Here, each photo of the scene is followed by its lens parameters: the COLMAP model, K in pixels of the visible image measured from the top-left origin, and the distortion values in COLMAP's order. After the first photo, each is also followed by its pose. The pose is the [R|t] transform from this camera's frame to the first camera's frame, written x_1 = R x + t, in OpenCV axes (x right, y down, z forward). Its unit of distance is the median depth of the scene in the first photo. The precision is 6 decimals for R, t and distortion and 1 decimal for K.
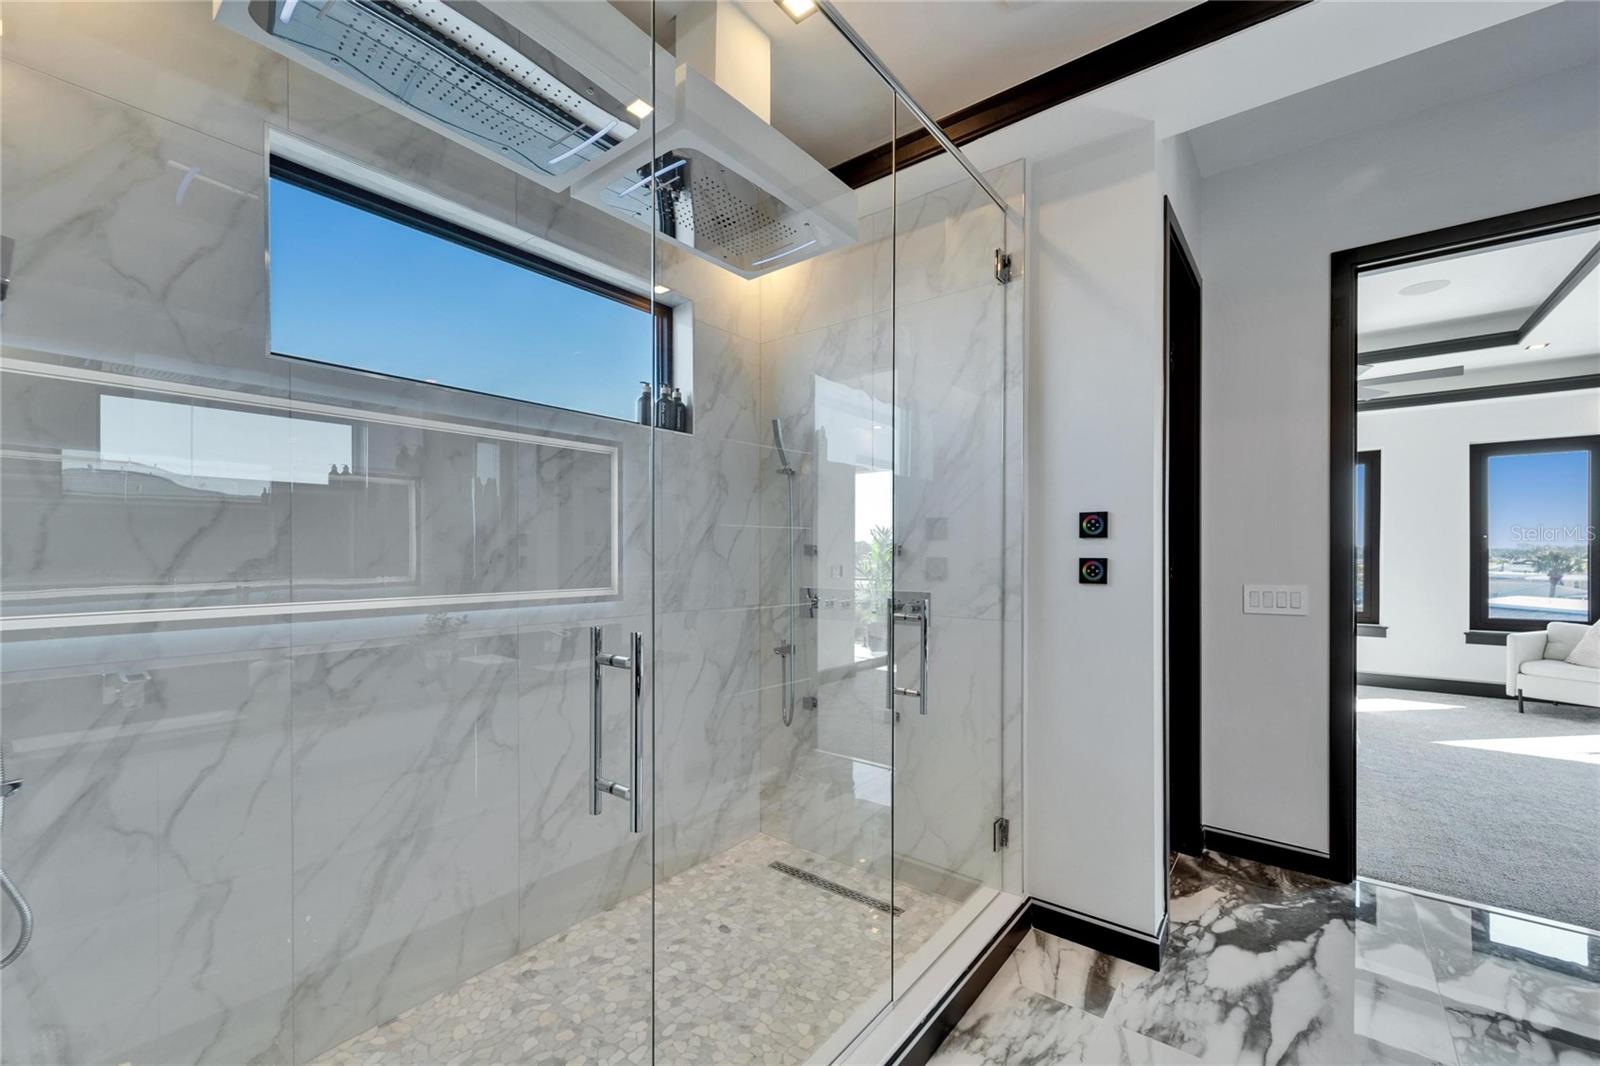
lens RADIAL K [[657.8, 0, 799.2], [0, 657.8, 558.2], [0, 0, 1]] dist [0.000130, 0.000025]
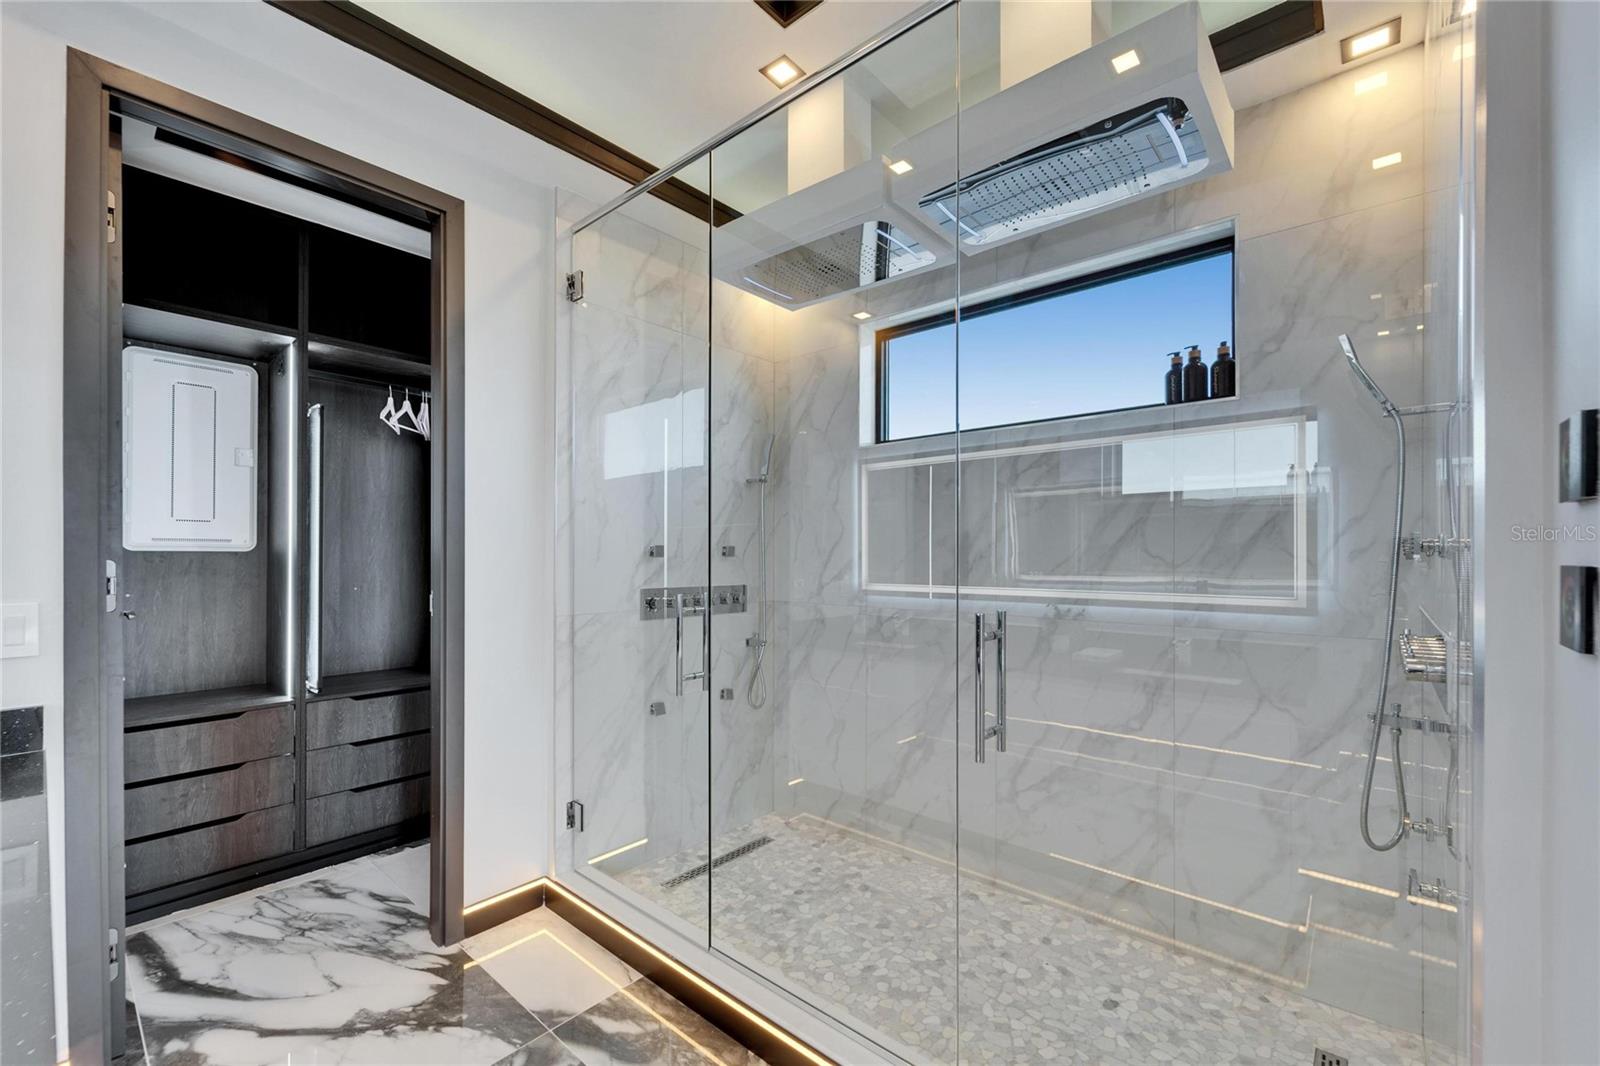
lens RADIAL K [[661.1, 0, 758.2], [0, 661.1, 552.9], [0, 0, 1]] dist [-0.000037, 0.000028]
pose [[-0.081784, -0.003128, -0.996645, 0.779786], [-0.006073, 0.999978, -0.002640, -0.004099], [0.996632, 0.005837, -0.081801, 0.635652]]
